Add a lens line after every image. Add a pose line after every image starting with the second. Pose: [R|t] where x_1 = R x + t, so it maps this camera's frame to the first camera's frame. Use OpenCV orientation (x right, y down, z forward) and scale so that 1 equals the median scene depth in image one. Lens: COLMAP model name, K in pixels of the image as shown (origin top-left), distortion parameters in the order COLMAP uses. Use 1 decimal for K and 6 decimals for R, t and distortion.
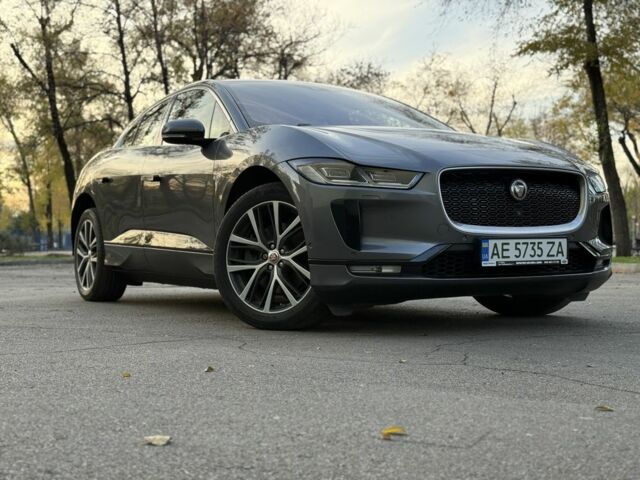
lens RADIAL K [[886.5, 0, 341.0], [0, 886.5, 237.3], [0, 0, 1]] dist [0.088392, 0.000000]
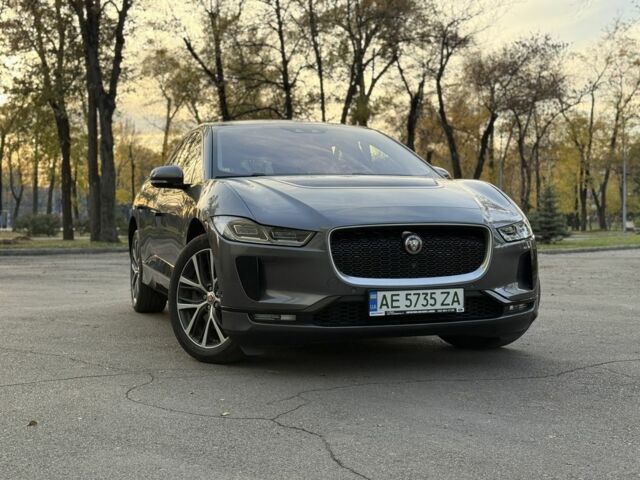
lens RADIAL K [[886.5, 0, 339.7], [0, 886.5, 242.3], [0, 0, 1]] dist [0.088392, 0.000000]
pose [[0.978919, 0.008491, -0.204074, 0.264304], [-0.001533, 0.999413, 0.034228, -0.073620], [0.204244, -0.033194, 0.978357, -0.063448]]
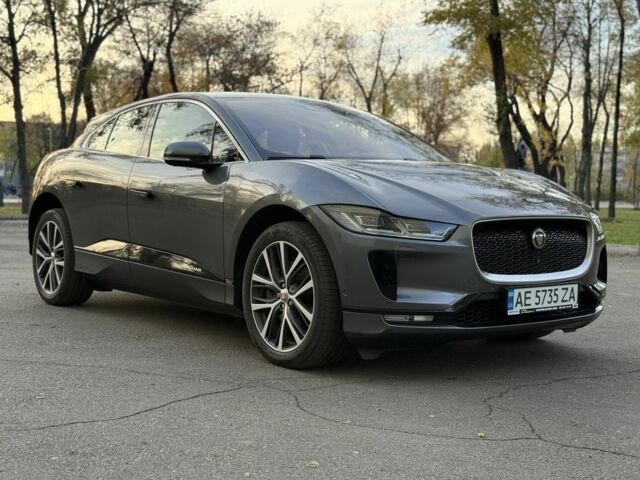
lens RADIAL K [[886.5, 0, 337.2], [0, 886.5, 237.2], [0, 0, 1]] dist [0.088392, 0.000000]
pose [[0.991233, 0.019611, 0.130658, -0.135406], [-0.027059, 0.998093, 0.055475, -0.084651], [-0.129321, -0.058524, 0.989874, -0.001492]]
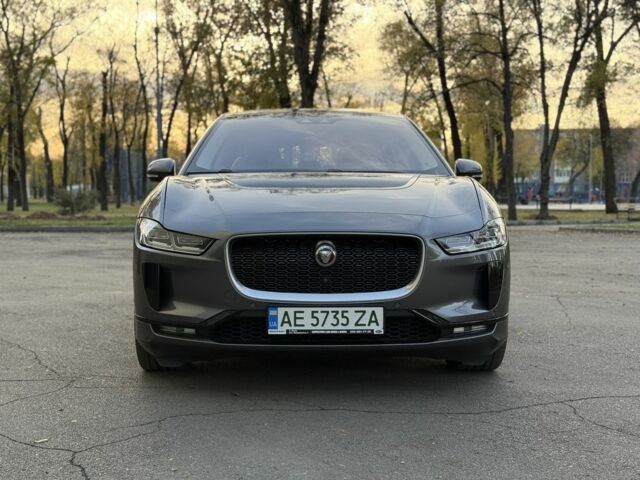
lens RADIAL K [[886.5, 0, 318.1], [0, 886.5, 240.9], [0, 0, 1]] dist [0.088392, 0.000000]
pose [[0.873534, 0.036422, -0.485398, 0.523108], [-0.005398, 0.997860, 0.065160, -0.104301], [0.486733, -0.054300, 0.871862, 0.126842]]
